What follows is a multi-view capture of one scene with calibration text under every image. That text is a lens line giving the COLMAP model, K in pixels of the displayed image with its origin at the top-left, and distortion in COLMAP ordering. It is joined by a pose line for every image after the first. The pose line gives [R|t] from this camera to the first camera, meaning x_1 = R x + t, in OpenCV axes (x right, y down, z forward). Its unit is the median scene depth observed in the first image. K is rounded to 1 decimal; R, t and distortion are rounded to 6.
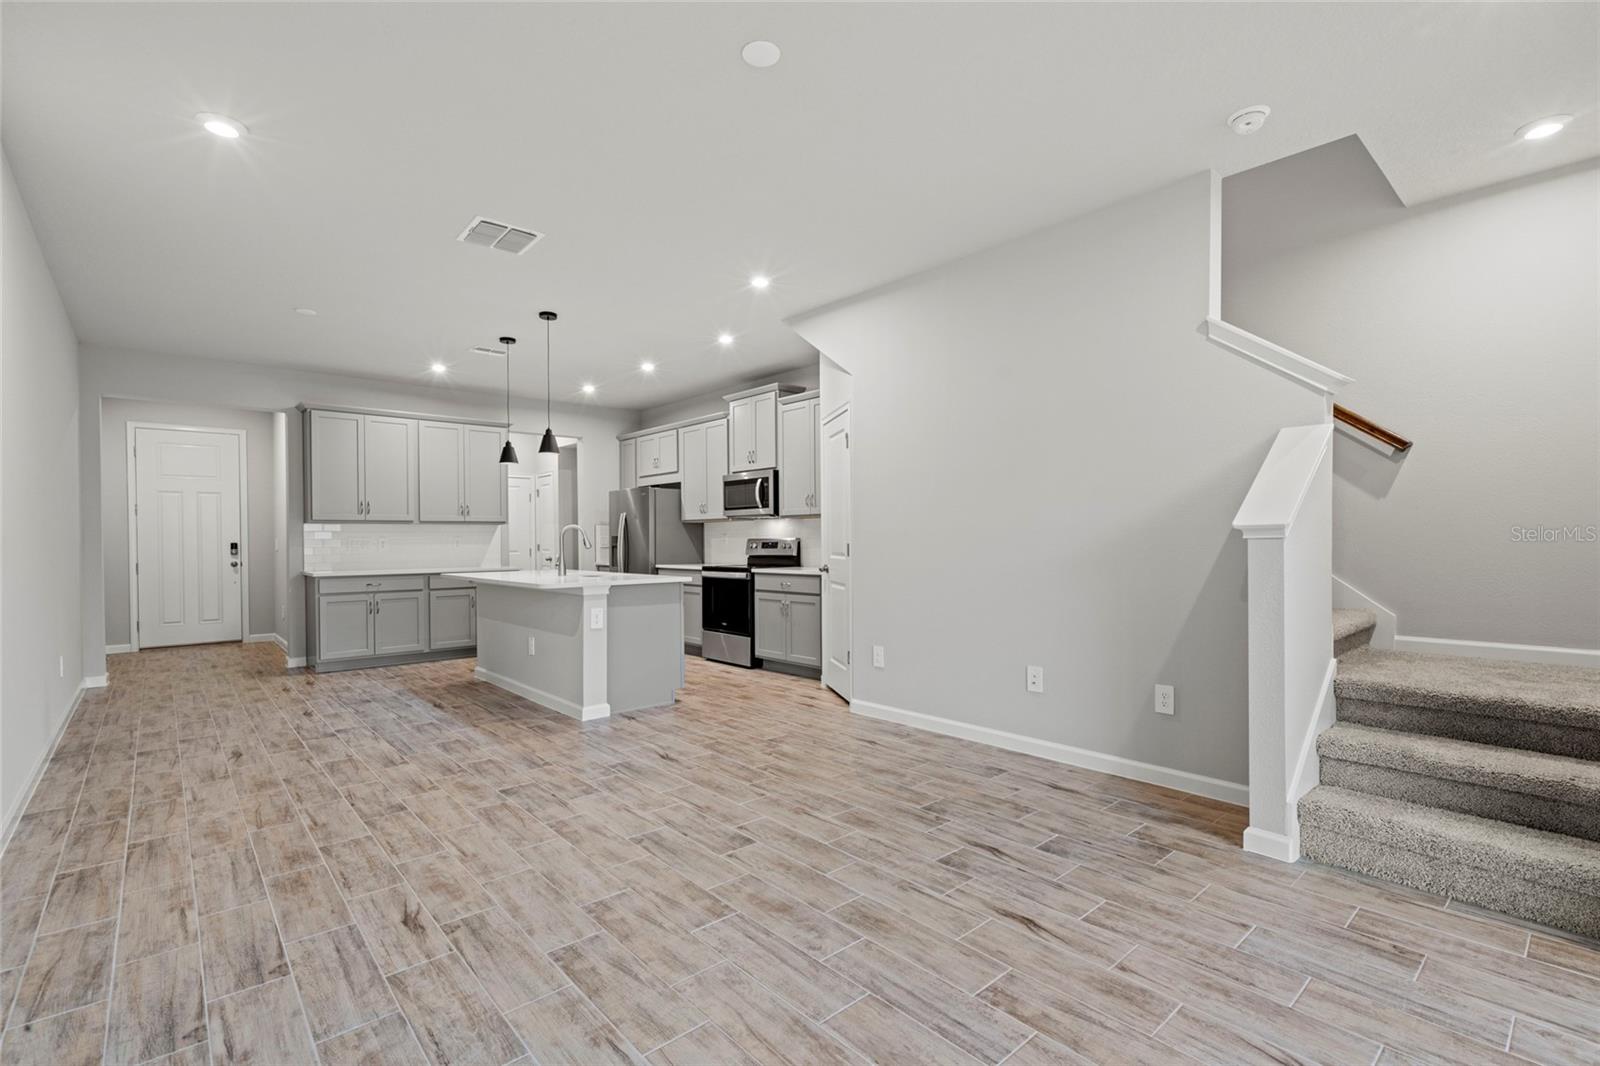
lens RADIAL K [[723.6, 0, 792.8], [0, 723.6, 537.6], [0, 0, 1]] dist [-0.008403, 0.002394]
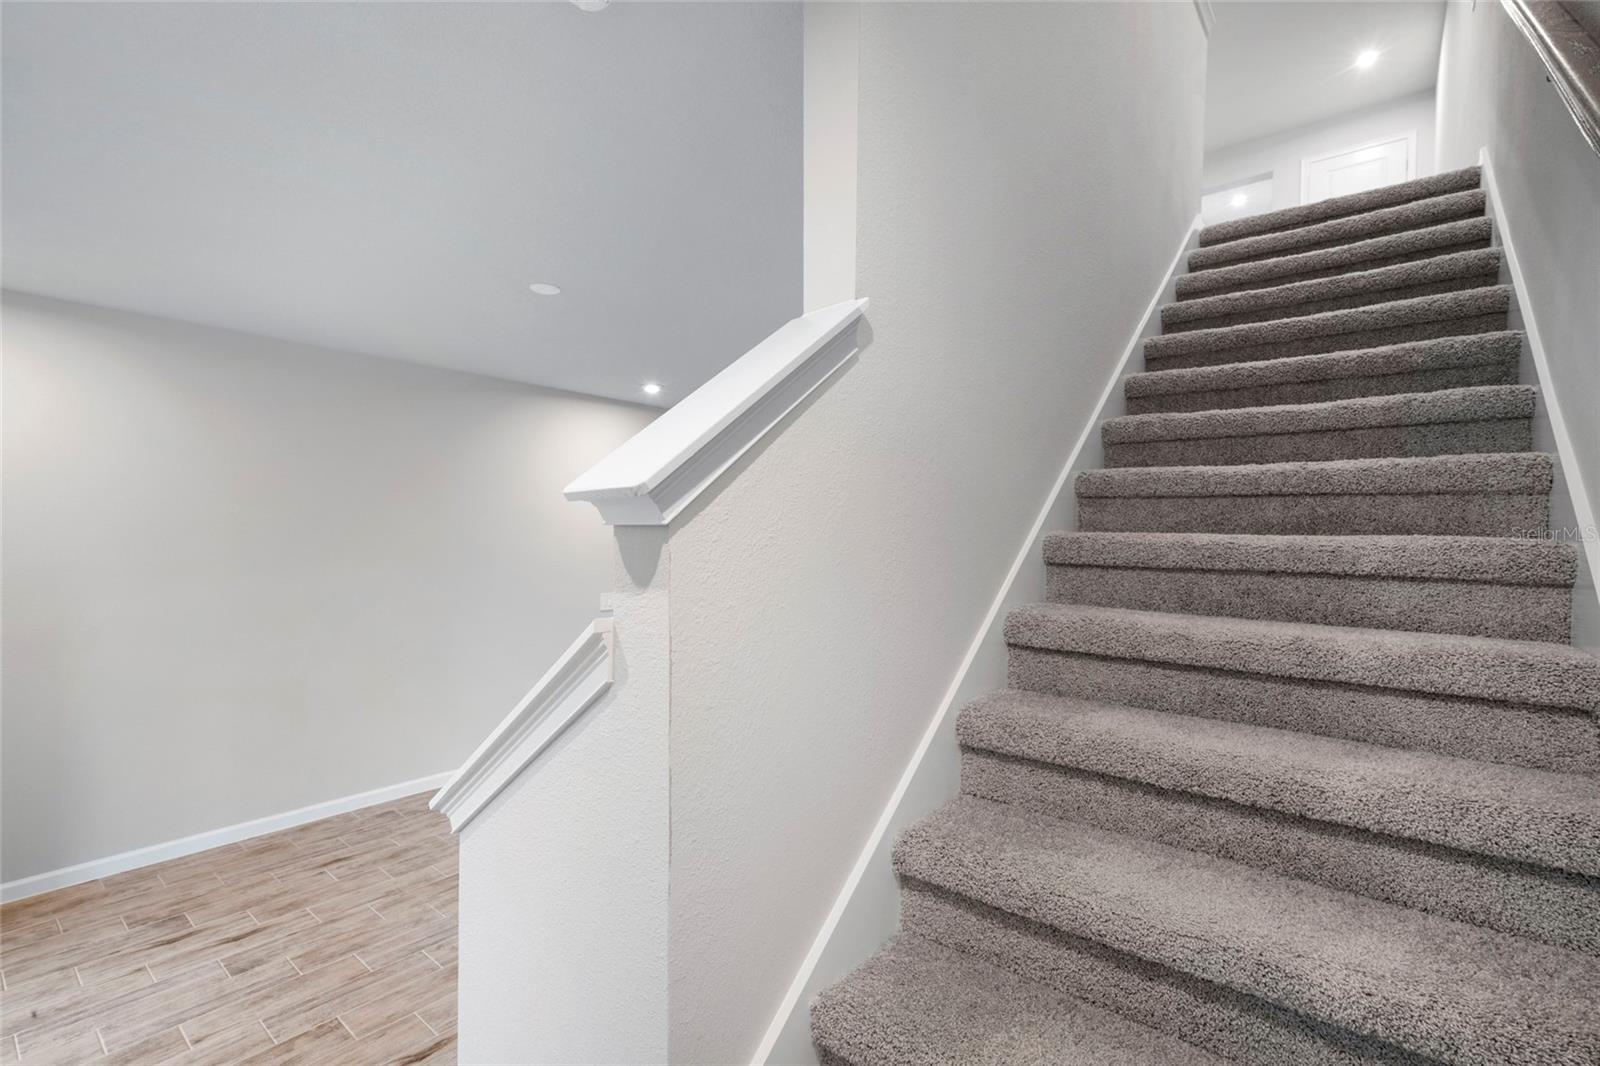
lens RADIAL K [[723.6, 0, 794.7], [0, 723.6, 532.2], [0, 0, 1]] dist [-0.008403, 0.002394]
pose [[0.162451, 0.012462, -0.986638, 0.951890], [-0.005088, 0.999918, 0.011792, -0.174493], [0.986704, 0.003104, 0.162501, 0.892089]]
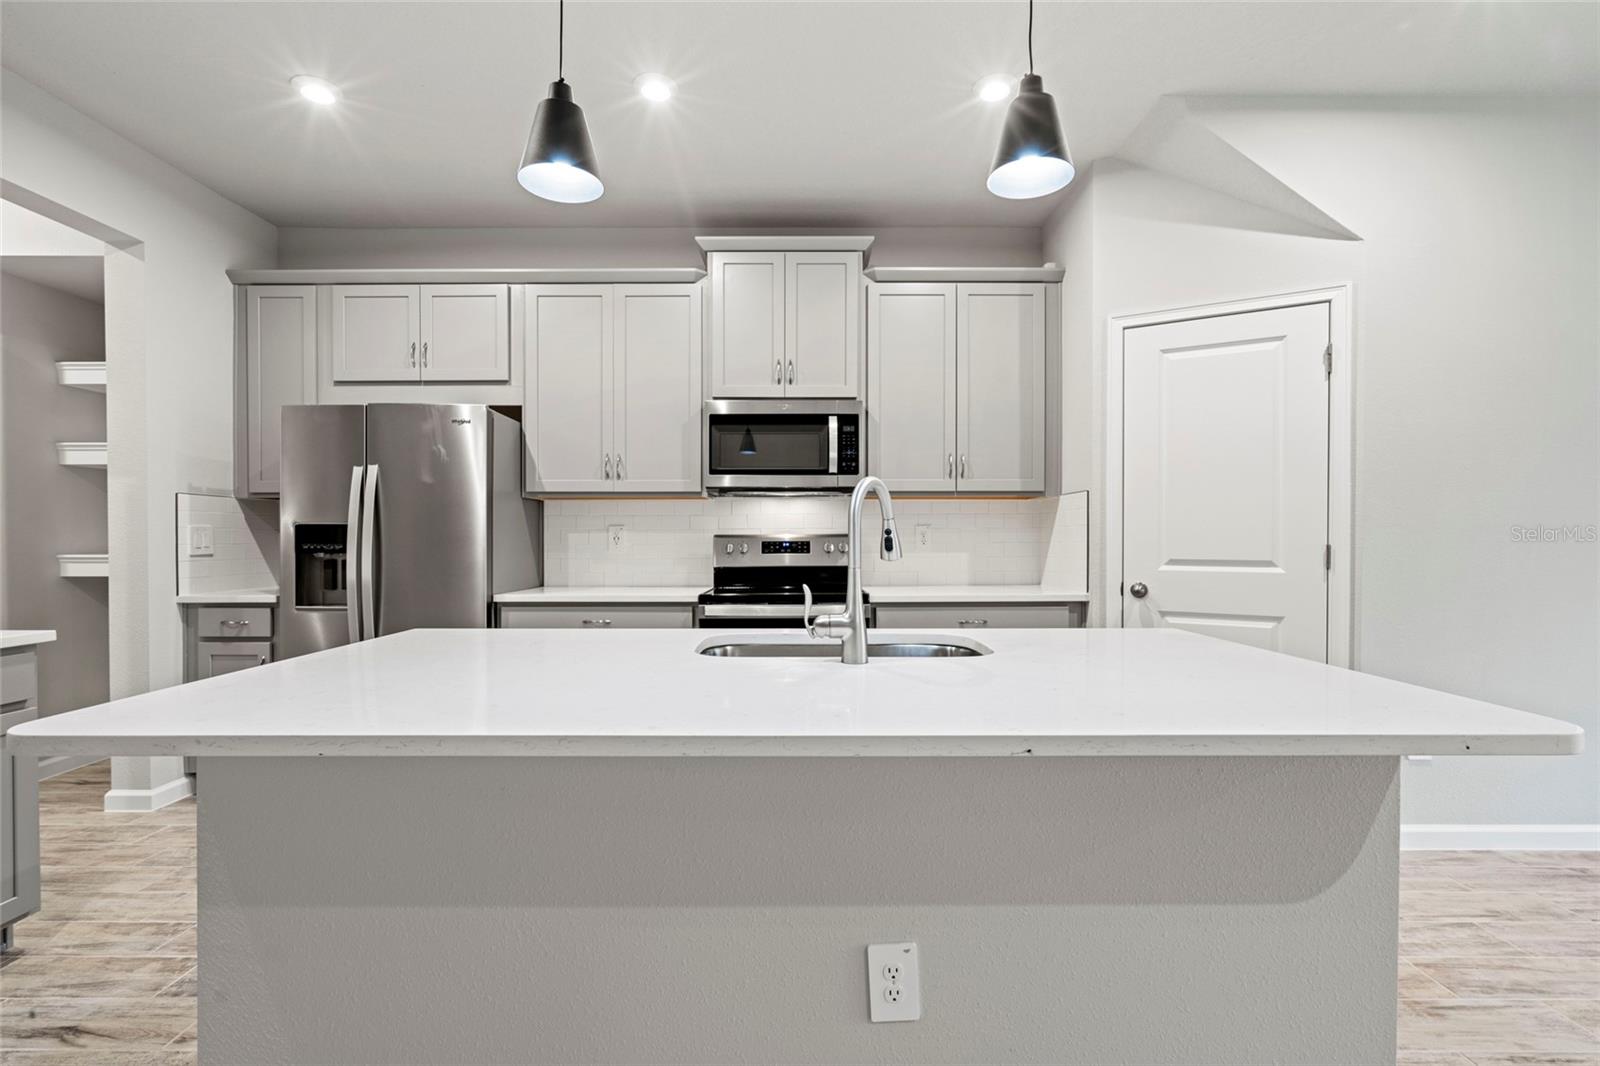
lens RADIAL K [[723.6, 0, 796.1], [0, 723.6, 537.0], [0, 0, 1]] dist [-0.008403, 0.002394]
pose [[0.665834, 0.006018, 0.746076, -0.894868], [-0.006032, 0.999978, -0.002682, 0.008877], [-0.746076, -0.002714, 0.665856, 1.387684]]
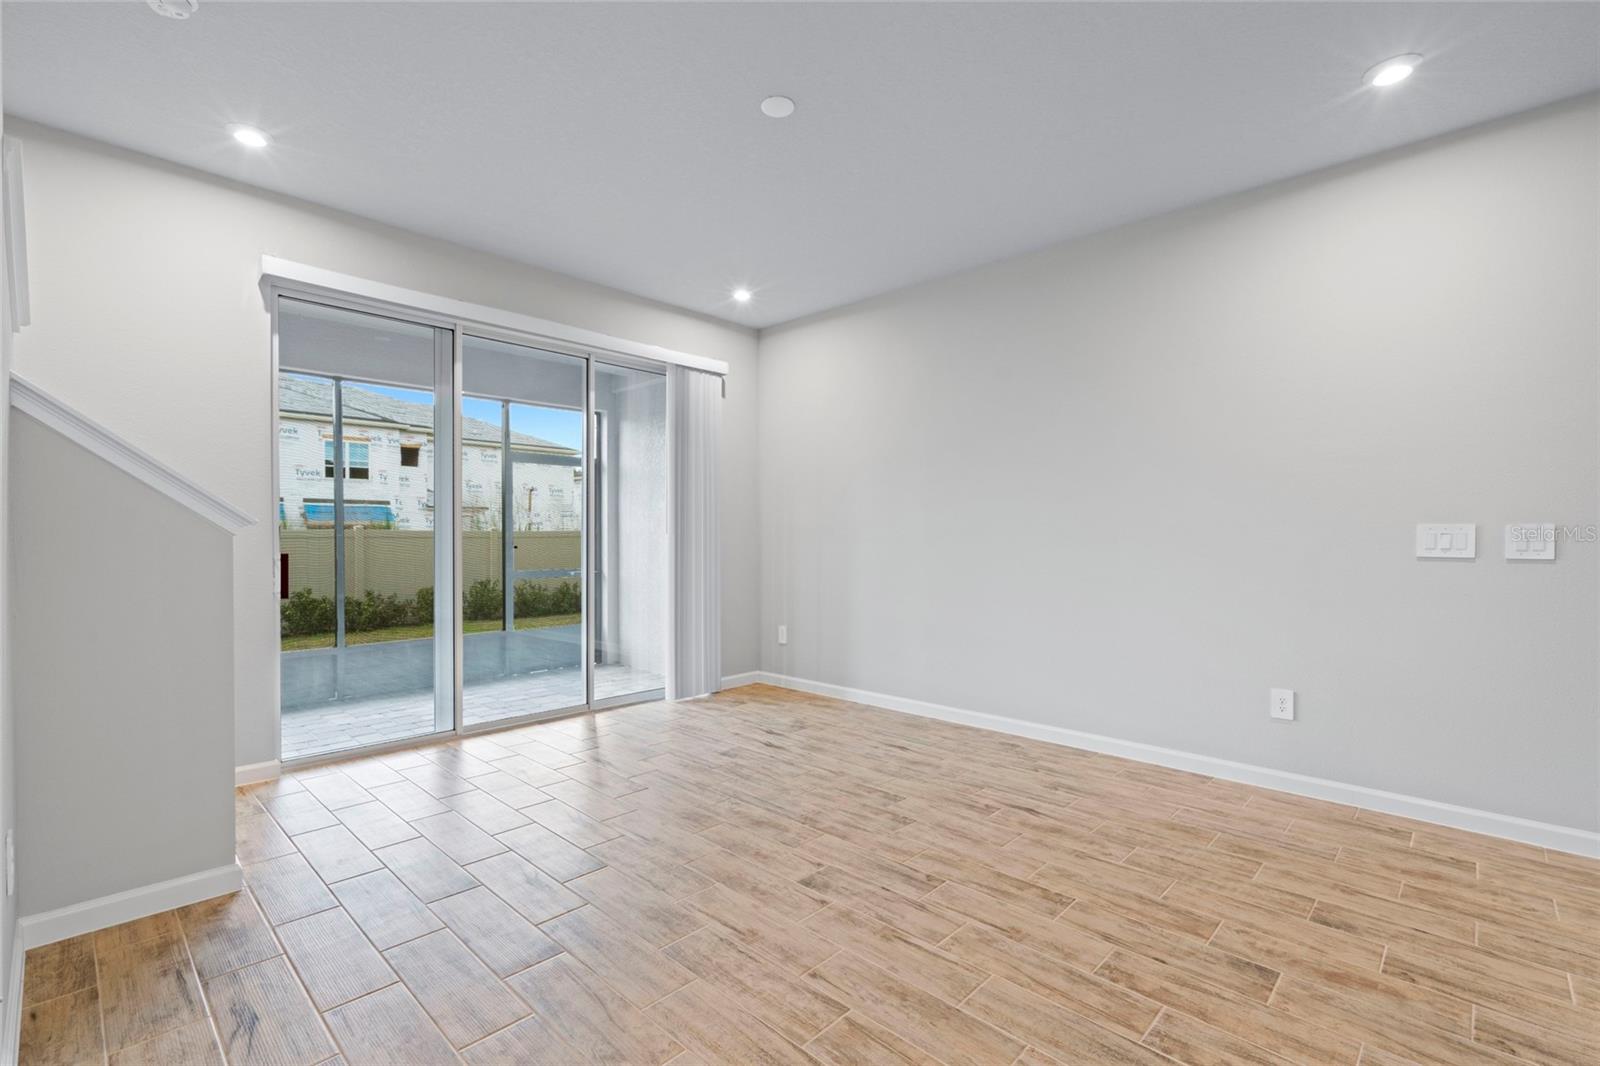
lens RADIAL K [[723.6, 0, 792.8], [0, 723.6, 539.9], [0, 0, 1]] dist [-0.008403, 0.002394]
pose [[-0.996617, 0.004494, -0.082063, 0.020158], [0.004101, 0.999979, 0.004956, 0.003101], [0.082083, 0.004603, -0.996615, 1.535623]]
